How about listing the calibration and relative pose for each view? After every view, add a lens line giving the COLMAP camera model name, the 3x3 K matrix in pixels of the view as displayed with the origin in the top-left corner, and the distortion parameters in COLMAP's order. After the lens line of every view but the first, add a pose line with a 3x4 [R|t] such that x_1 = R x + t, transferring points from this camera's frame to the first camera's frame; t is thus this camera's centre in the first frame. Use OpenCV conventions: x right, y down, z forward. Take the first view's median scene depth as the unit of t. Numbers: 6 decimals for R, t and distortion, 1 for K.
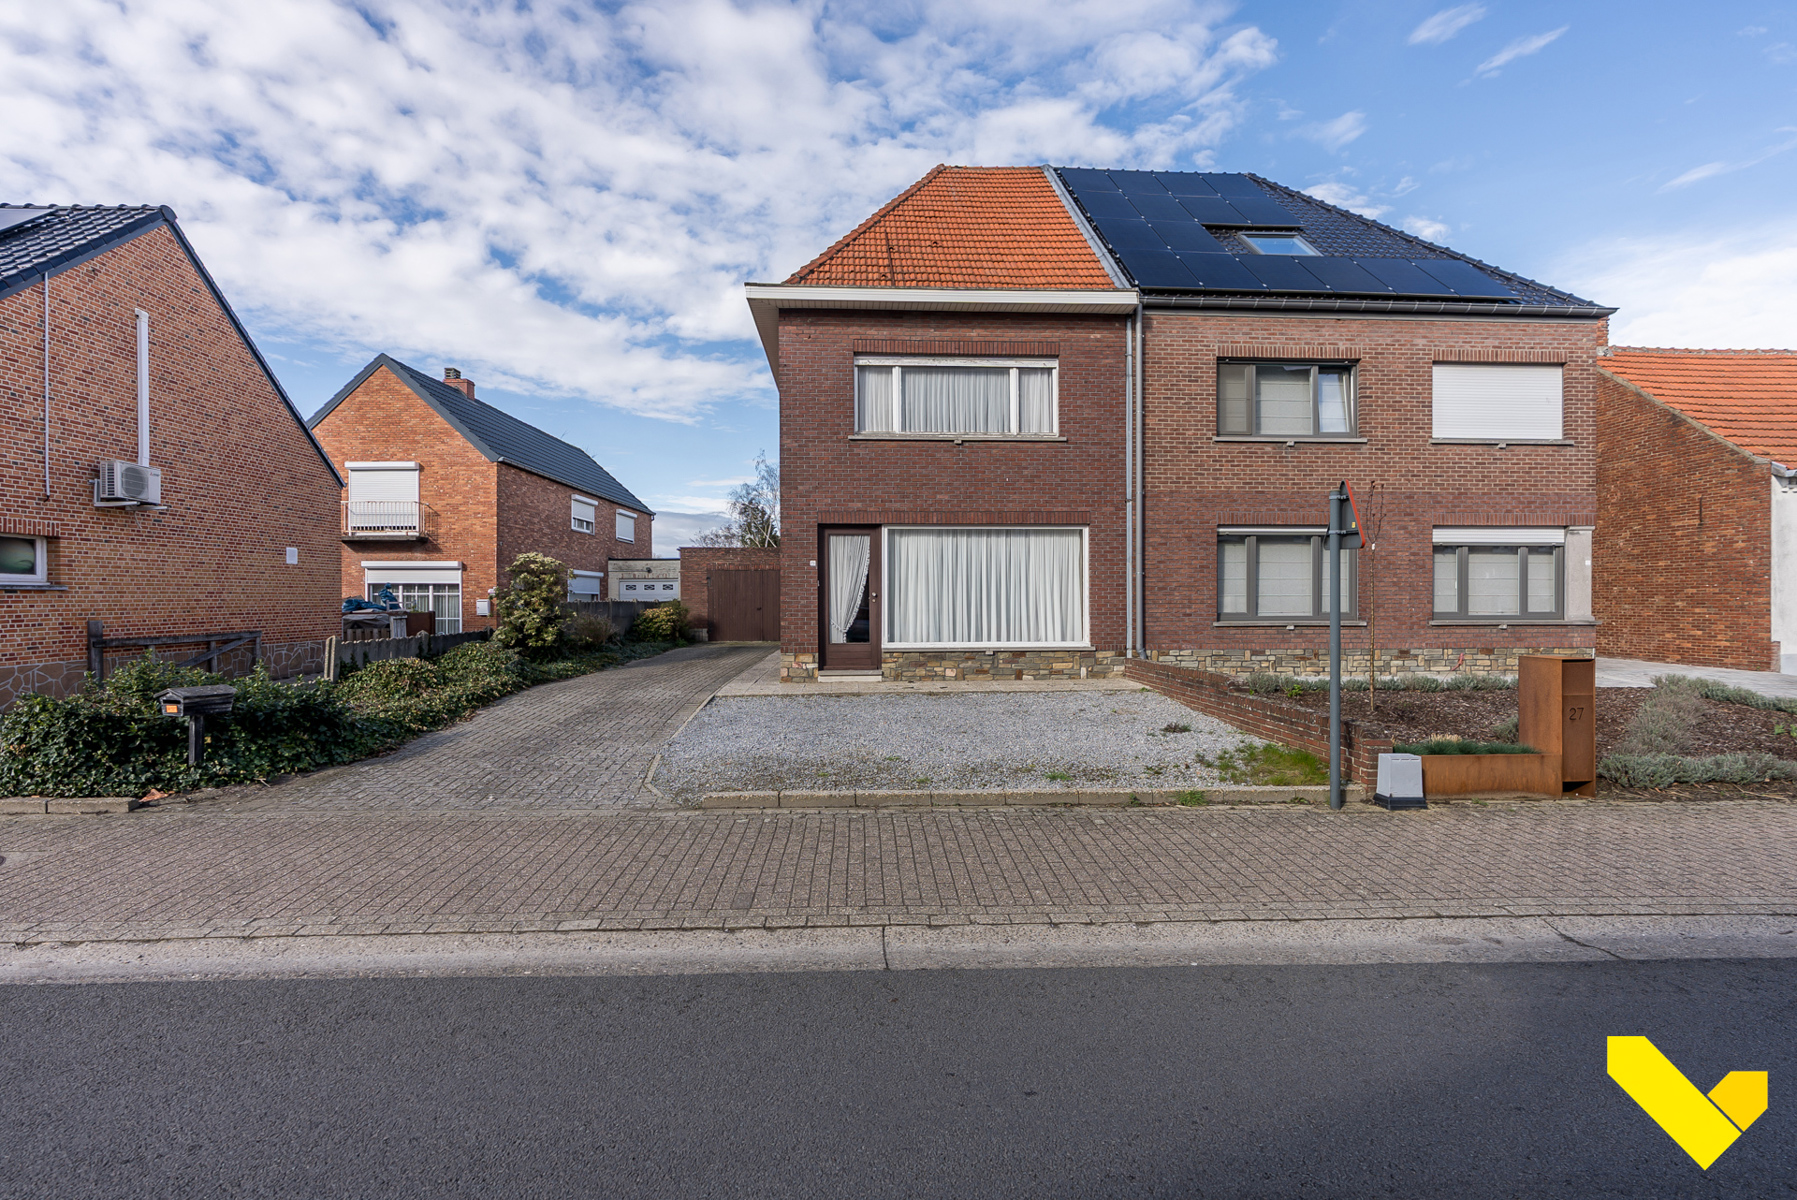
lens RADIAL K [[826.8, 0, 903.0], [0, 826.8, 598.8], [0, 0, 1]] dist [-0.003086, 0.000648]
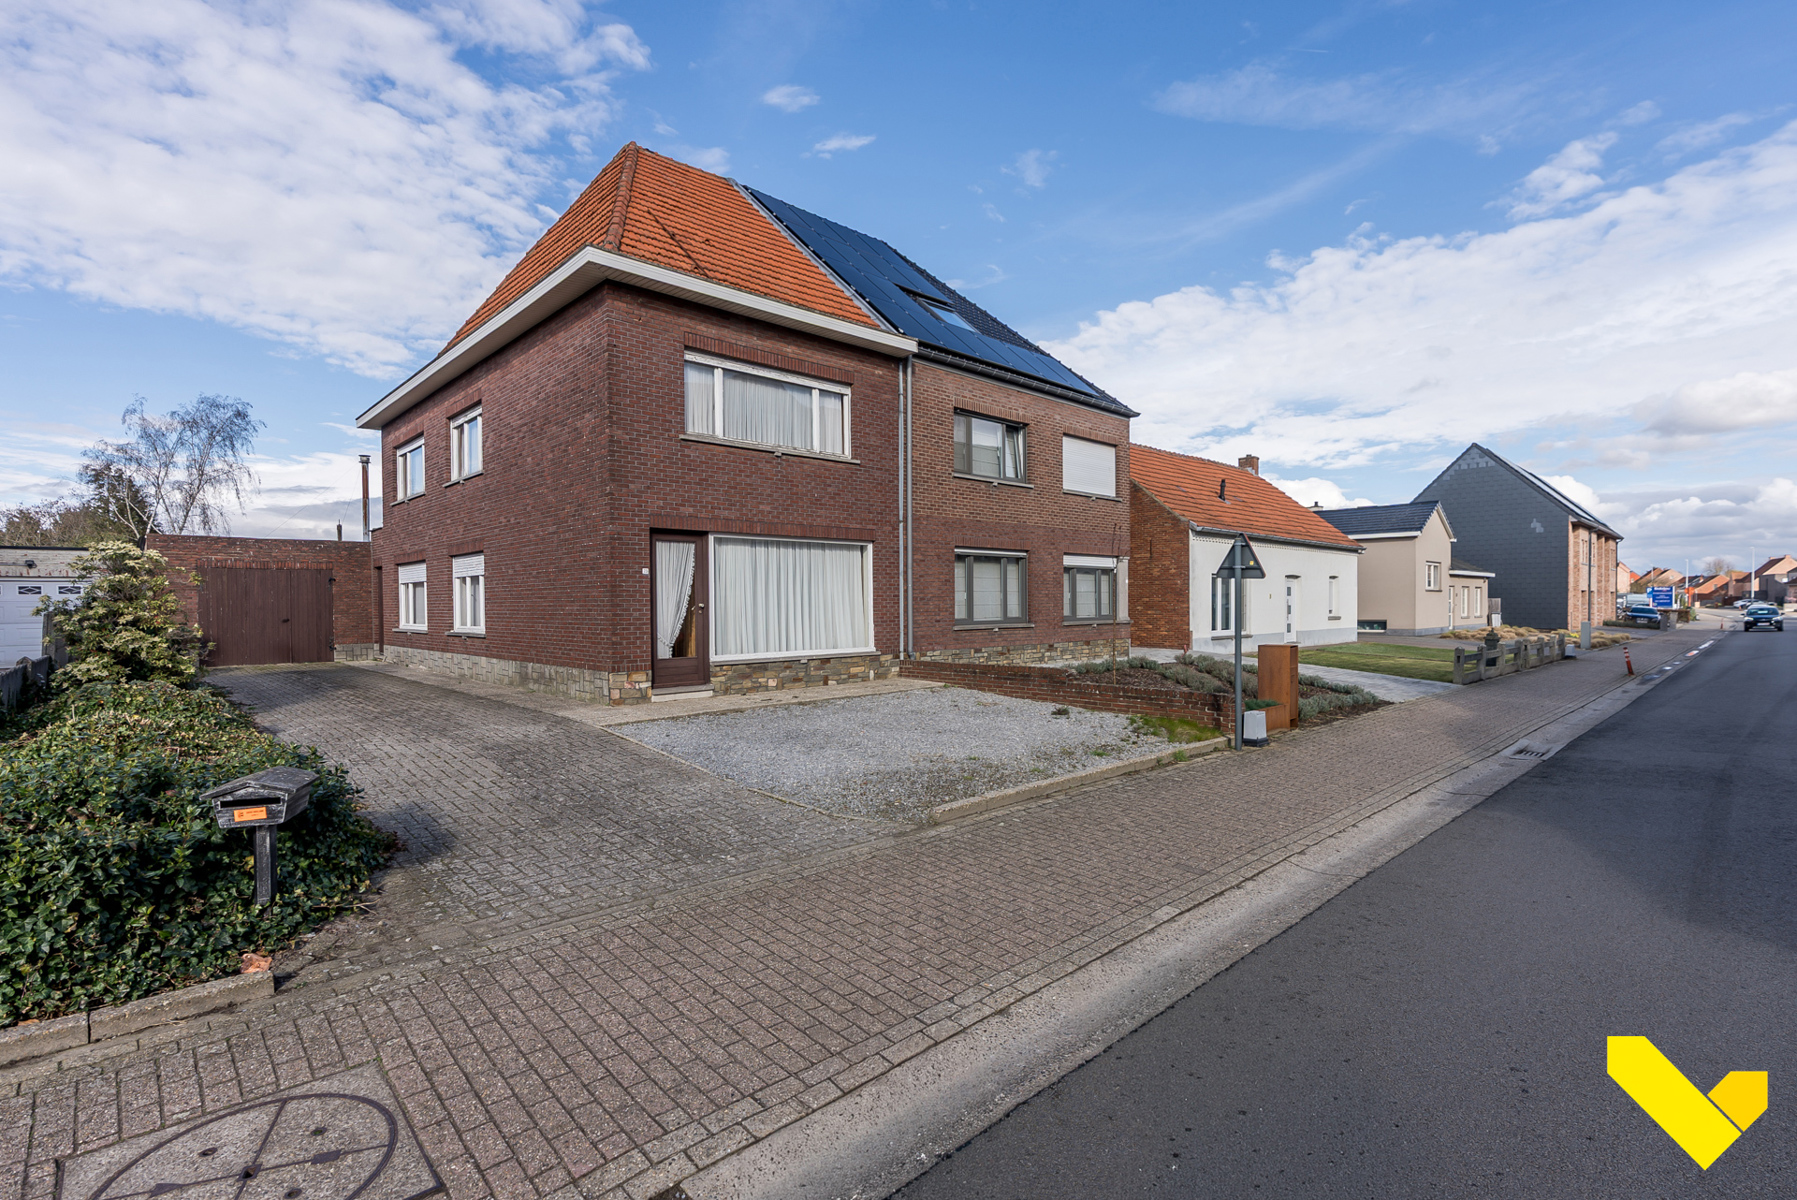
lens RADIAL K [[826.8, 0, 909.7], [0, 826.8, 604.9], [0, 0, 1]] dist [-0.003086, 0.000648]
pose [[0.763645, -0.004271, 0.645622, -0.455842], [0.001656, 0.999988, 0.004656, -0.009668], [-0.645634, -0.002486, 0.763643, 0.121981]]
